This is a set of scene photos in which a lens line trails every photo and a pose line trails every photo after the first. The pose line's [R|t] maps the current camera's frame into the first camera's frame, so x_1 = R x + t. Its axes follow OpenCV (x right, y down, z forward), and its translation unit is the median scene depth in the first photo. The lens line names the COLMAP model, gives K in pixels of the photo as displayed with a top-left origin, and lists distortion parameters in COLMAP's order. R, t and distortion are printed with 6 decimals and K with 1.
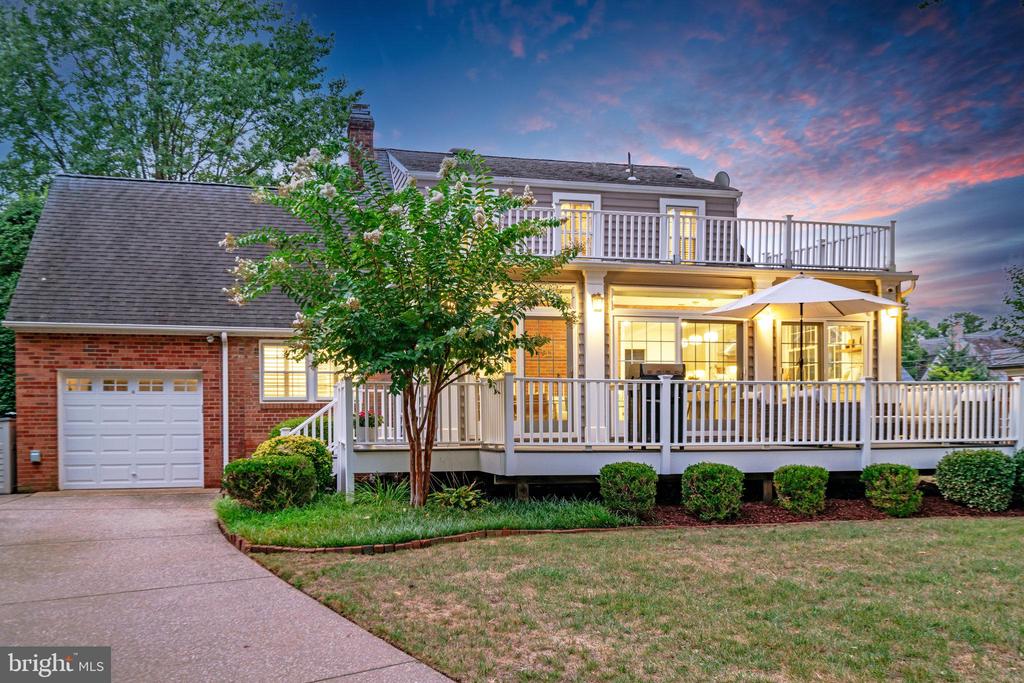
lens RADIAL K [[845.3, 0, 512.9], [0, 845.3, 396.3], [0, 0, 1]] dist [0.014681, 0.014978]
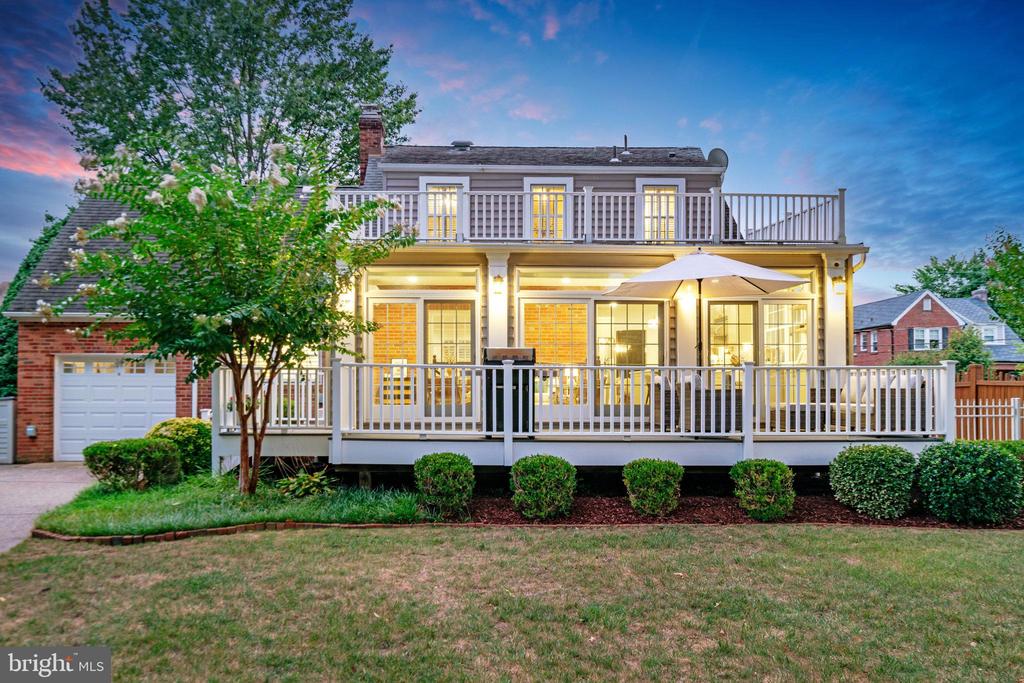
lens RADIAL K [[770.9, 0, 512.1], [0, 770.9, 342.2], [0, 0, 1]] dist [0.022082, -0.008832]
pose [[0.978974, -0.006165, -0.203894, 0.295458], [-0.001468, 0.999304, -0.037261, -0.010774], [0.203982, 0.036777, 0.978284, 0.126846]]
